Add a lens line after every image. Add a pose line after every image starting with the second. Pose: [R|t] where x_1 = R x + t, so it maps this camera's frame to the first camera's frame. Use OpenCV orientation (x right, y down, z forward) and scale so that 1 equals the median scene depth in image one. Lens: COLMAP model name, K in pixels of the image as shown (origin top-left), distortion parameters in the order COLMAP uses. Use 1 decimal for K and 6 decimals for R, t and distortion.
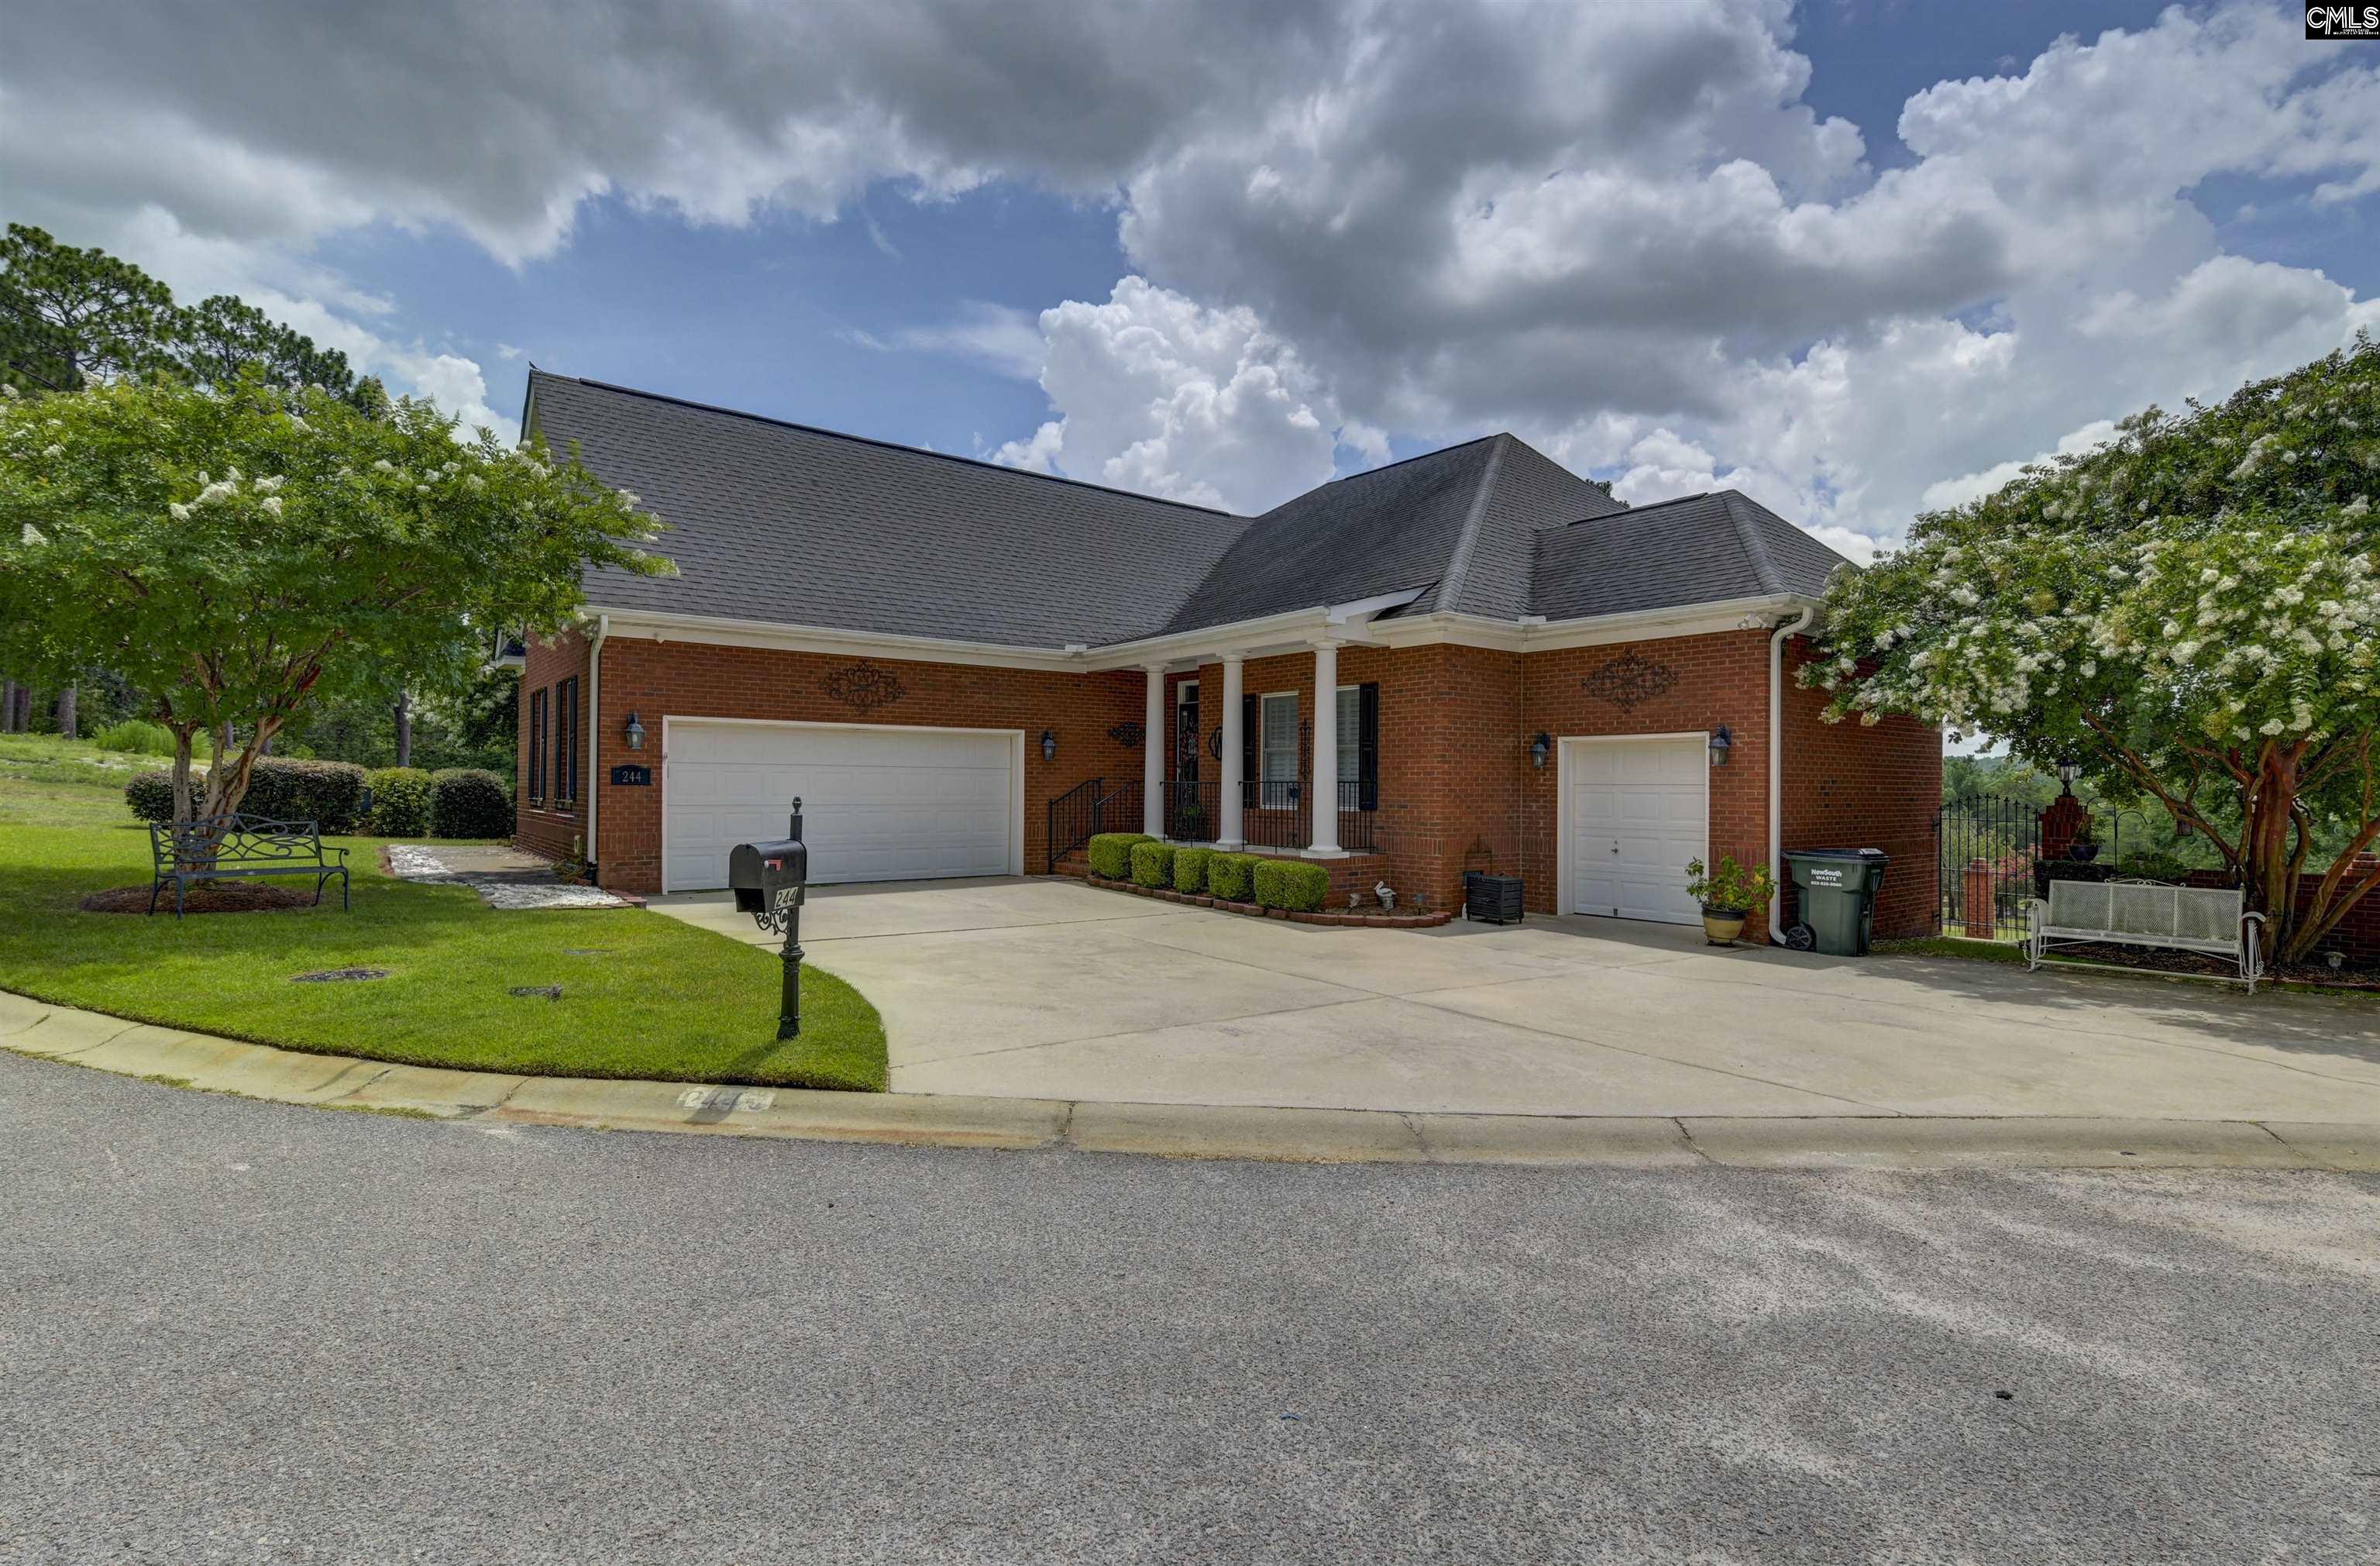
lens RADIAL K [[1126.9, 0, 1181.7], [0, 1126.9, 770.7], [0, 0, 1]] dist [0.000975, -0.007082]
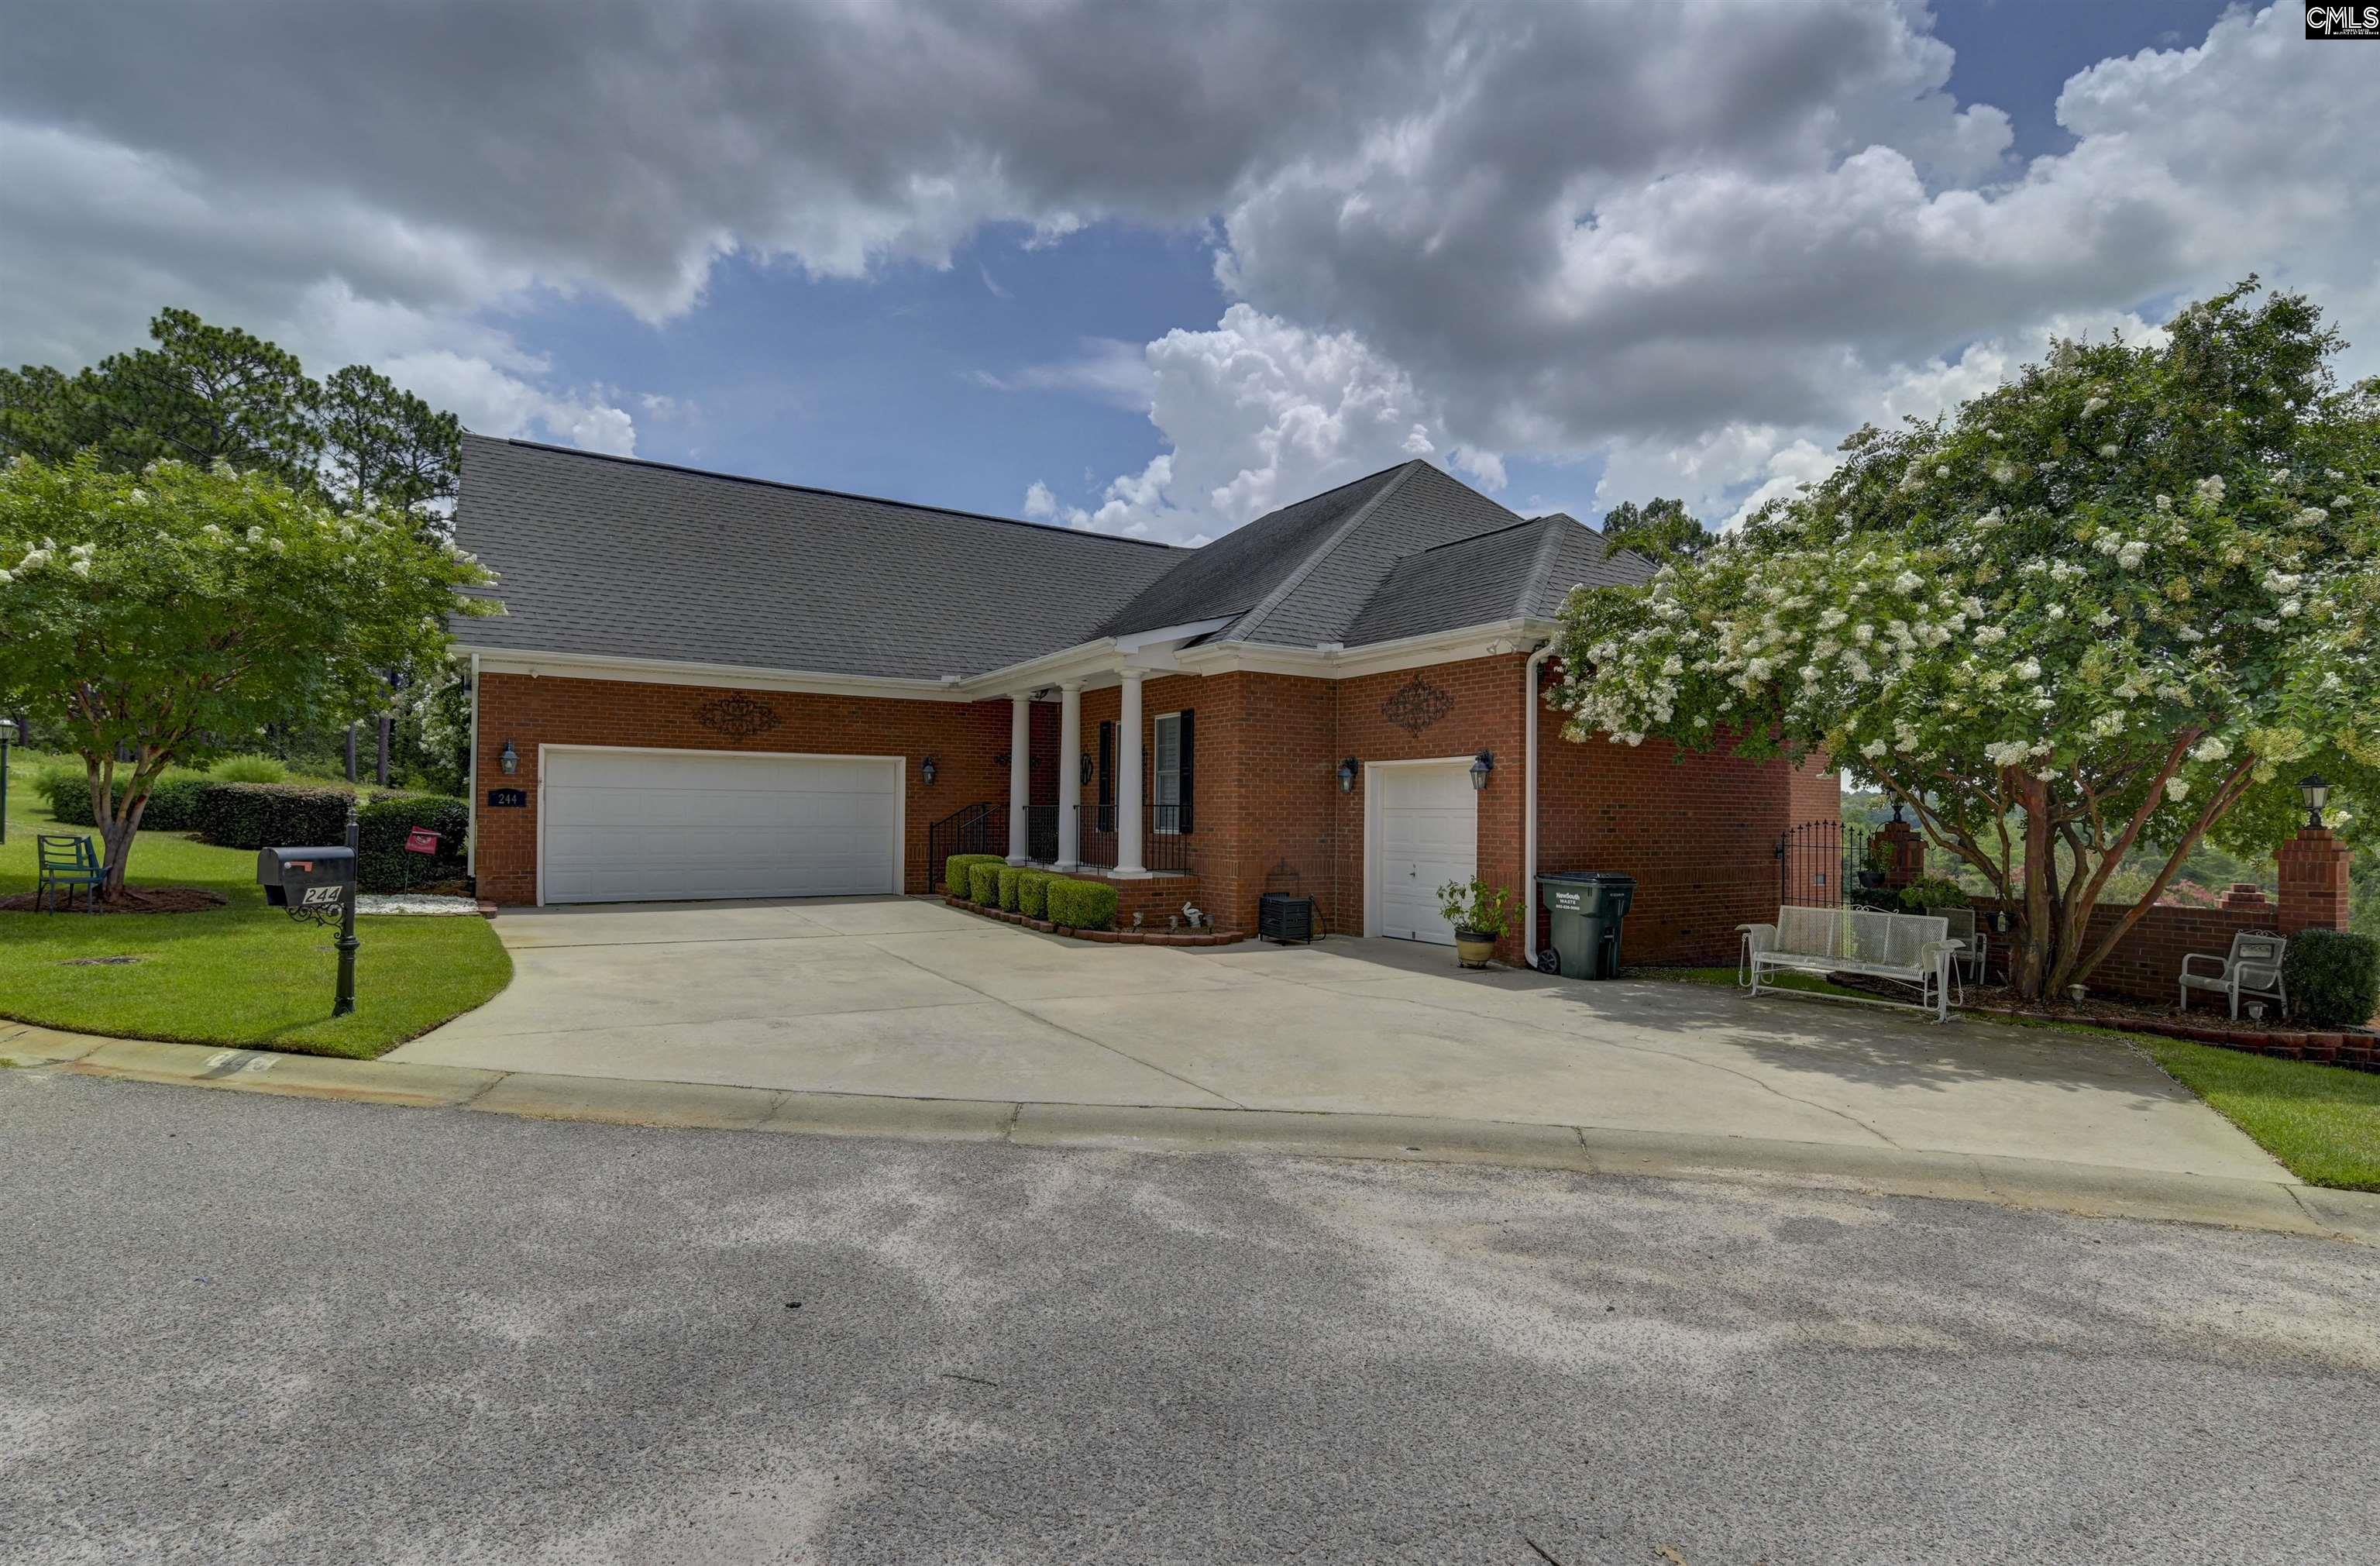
lens RADIAL K [[1126.9, 0, 1167.0], [0, 1126.9, 797.3], [0, 0, 1]] dist [0.000975, -0.007082]
pose [[0.993875, 0.001634, -0.110500, 0.269841], [-0.001899, 0.999996, -0.002296, 0.004572], [0.110496, 0.002492, 0.993873, -0.030610]]
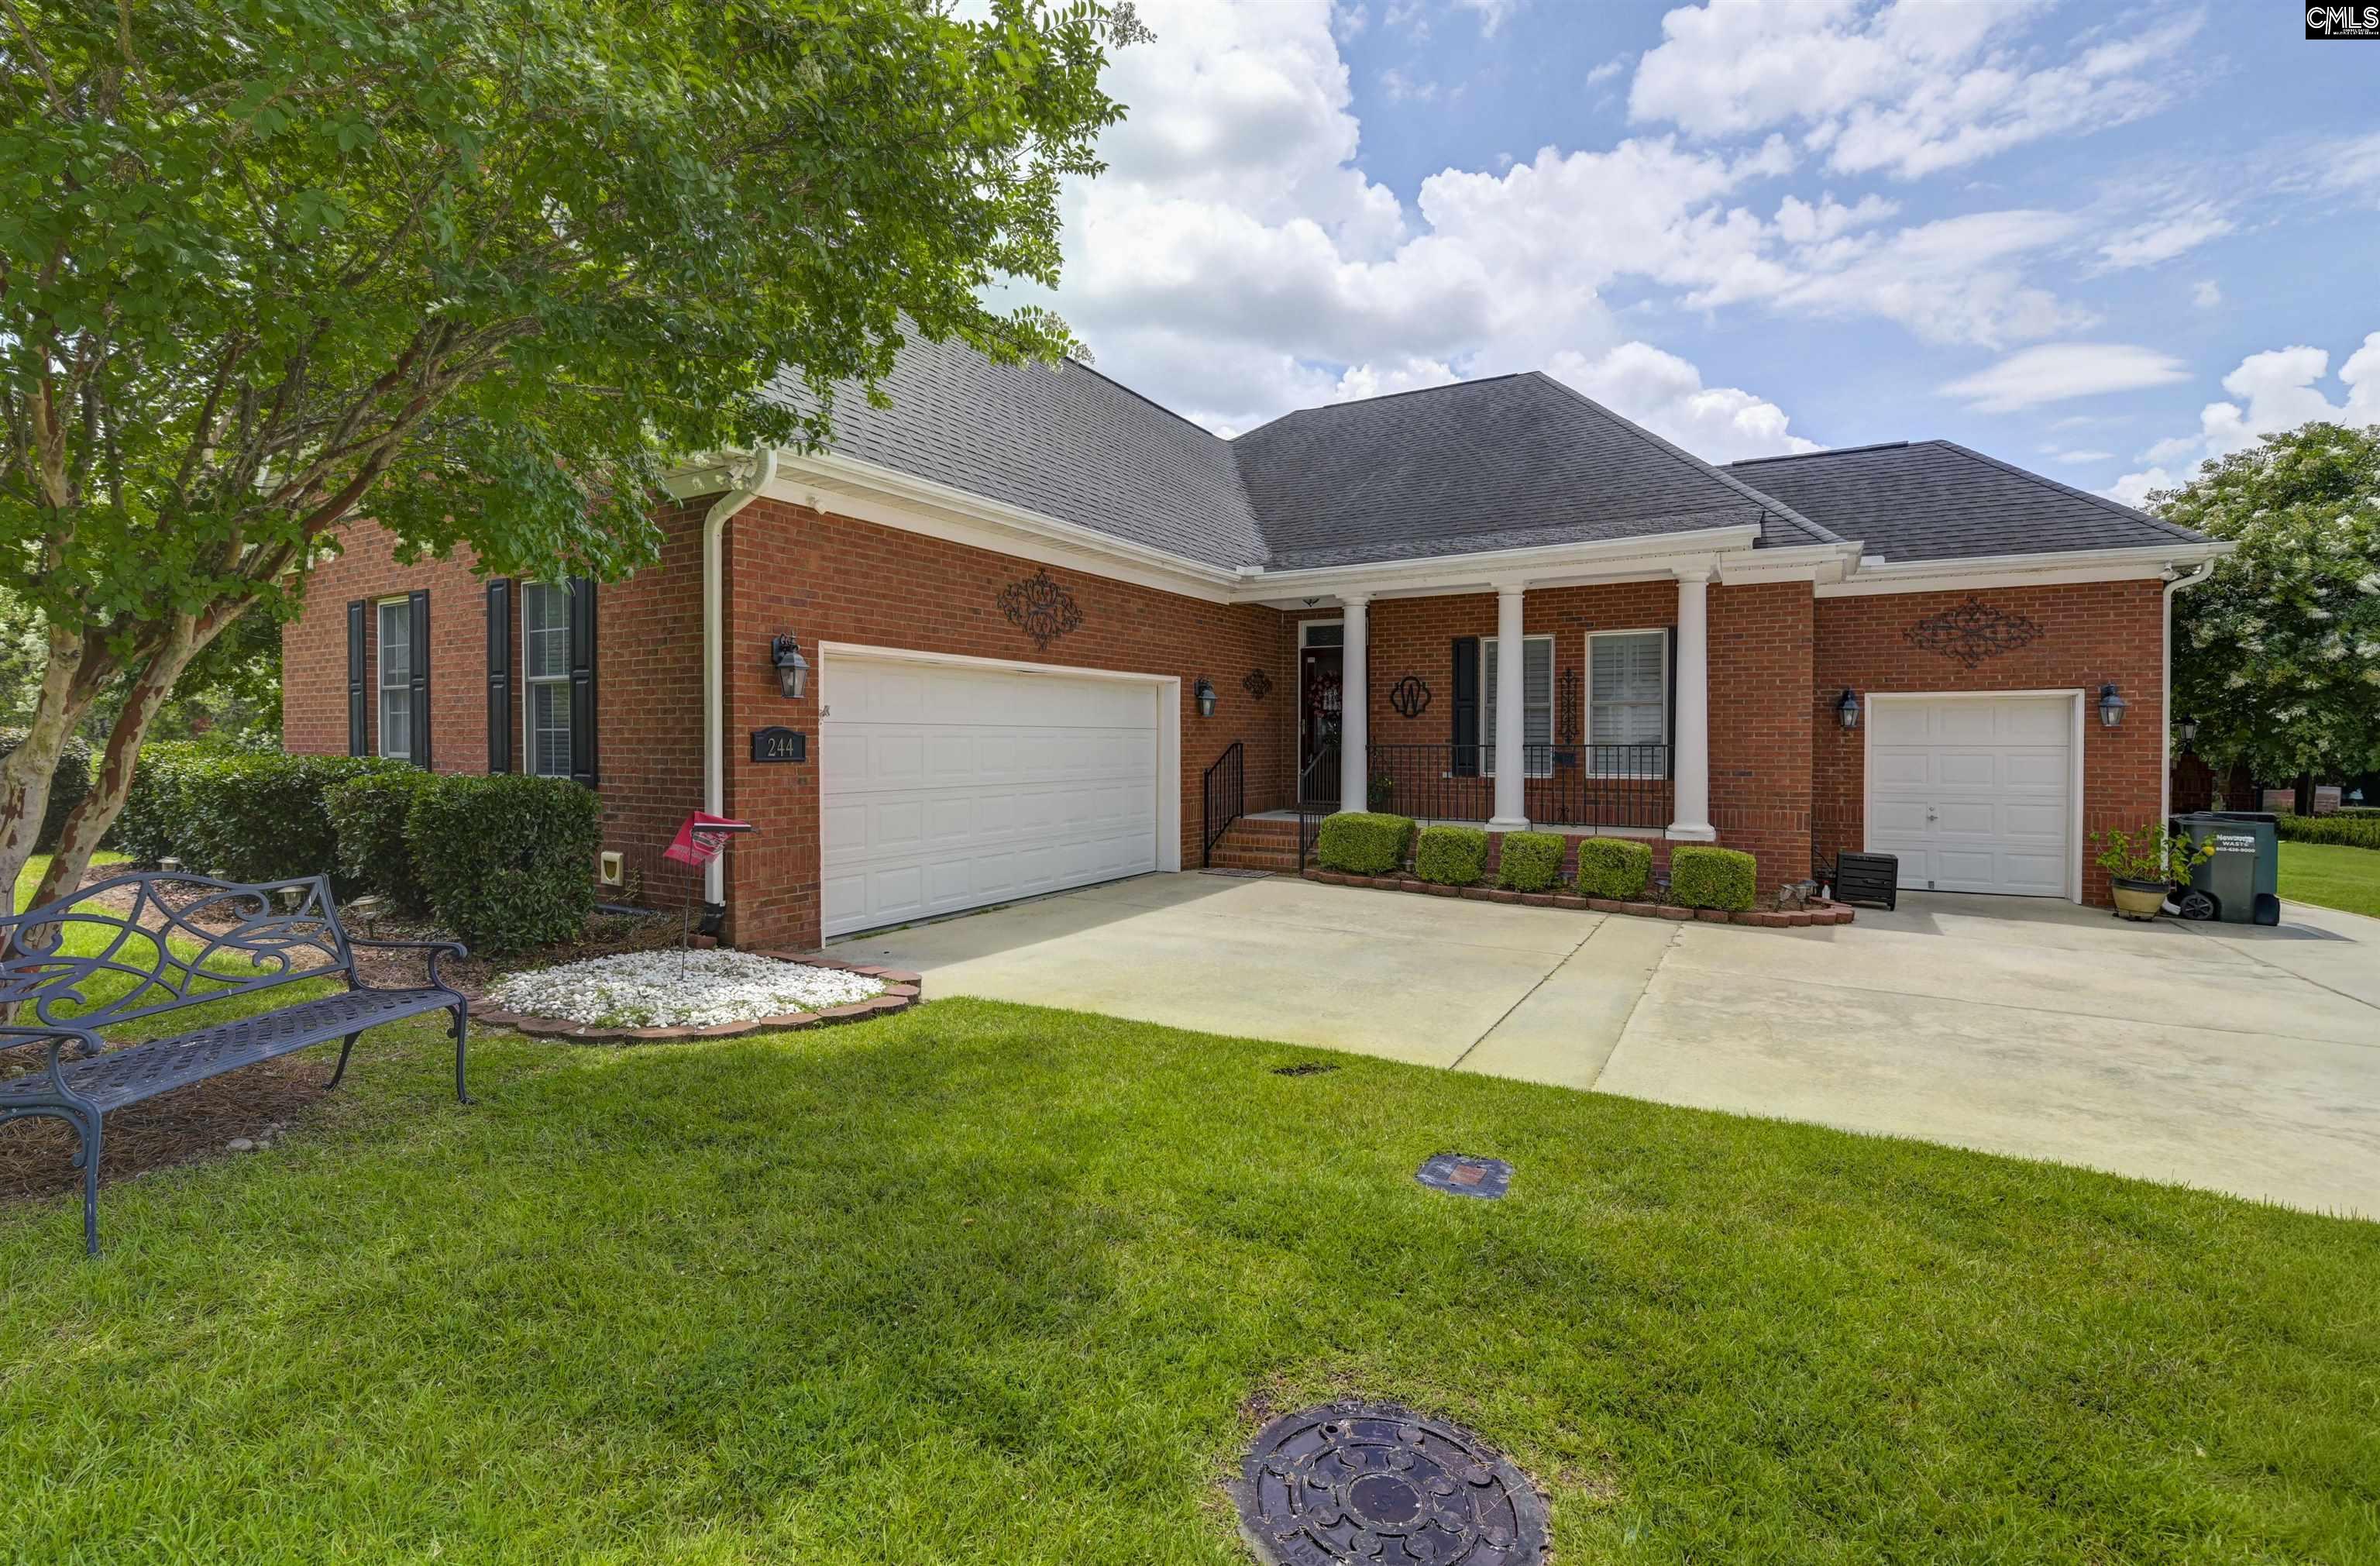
lens RADIAL K [[1041.5, 0, 1196.8], [0, 1041.5, 759.8], [0, 0, 1]] dist [-0.012322, -0.000027]
pose [[0.930544, -0.014003, 0.365913, -0.466476], [0.001304, 0.999389, 0.034929, -0.006272], [-0.366179, -0.032026, 0.929993, 0.422388]]
